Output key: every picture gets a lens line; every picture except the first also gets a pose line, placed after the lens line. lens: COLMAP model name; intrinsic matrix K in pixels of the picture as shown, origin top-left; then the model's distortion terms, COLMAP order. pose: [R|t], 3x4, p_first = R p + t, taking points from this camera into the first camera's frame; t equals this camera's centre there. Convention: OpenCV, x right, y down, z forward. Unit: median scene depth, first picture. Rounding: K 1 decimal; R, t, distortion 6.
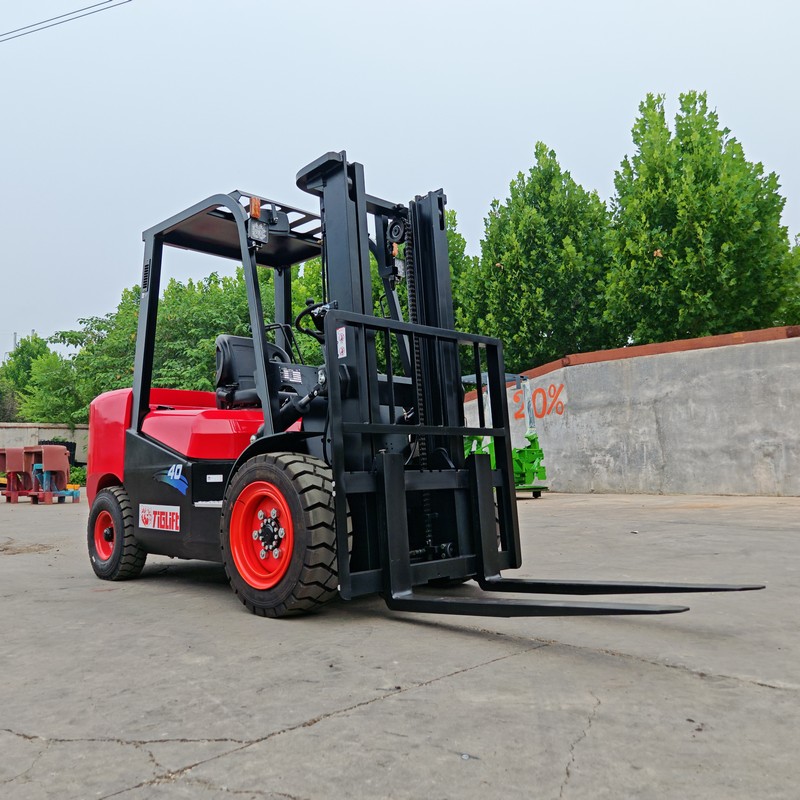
lens RADIAL K [[748.7, 0, 401.8], [0, 748.7, 401.4], [0, 0, 1]] dist [0.051997, -0.003306]
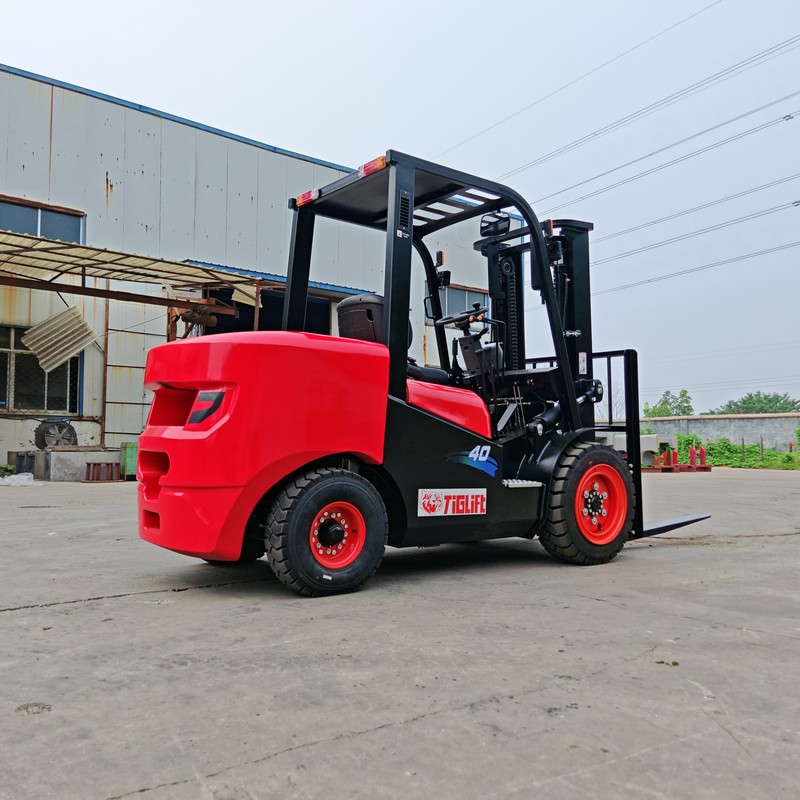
lens RADIAL K [[748.7, 0, 401.8], [0, 748.7, 401.4], [0, 0, 1]] dist [0.051997, -0.003306]
pose [[0.106577, 0.070756, 0.991784, -1.297968], [-0.116978, 0.991430, -0.058160, 0.096965], [-0.987399, -0.109818, 0.113940, 1.014421]]
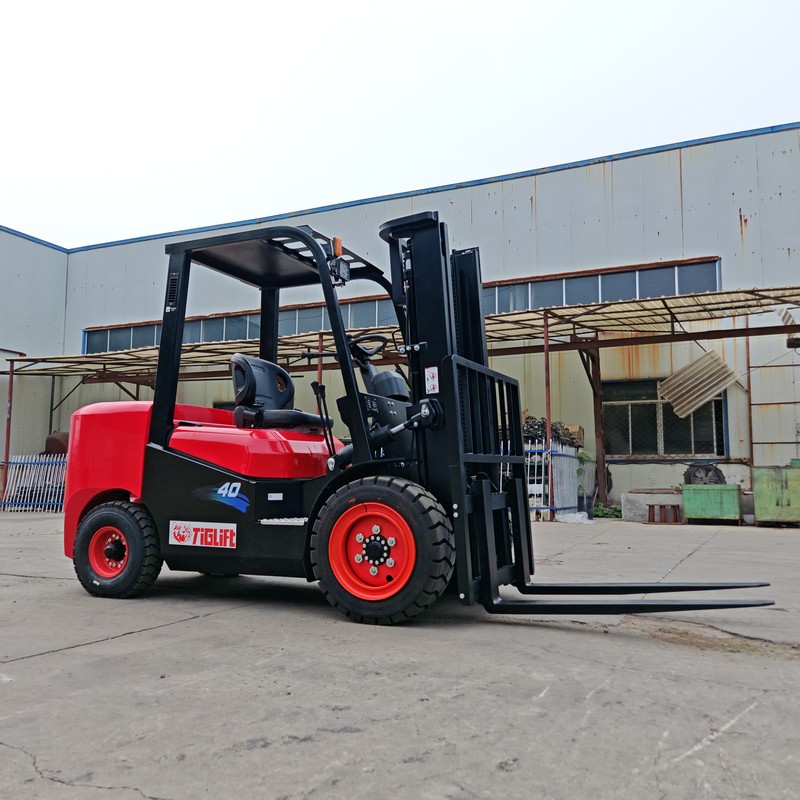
lens RADIAL K [[748.7, 0, 401.8], [0, 748.7, 401.4], [0, 0, 1]] dist [0.051997, -0.003306]
pose [[0.936669, 0.050897, 0.346497, -0.449920], [-0.048685, 0.998700, -0.015091, -0.023158], [-0.346815, -0.002734, 0.937930, -0.043477]]
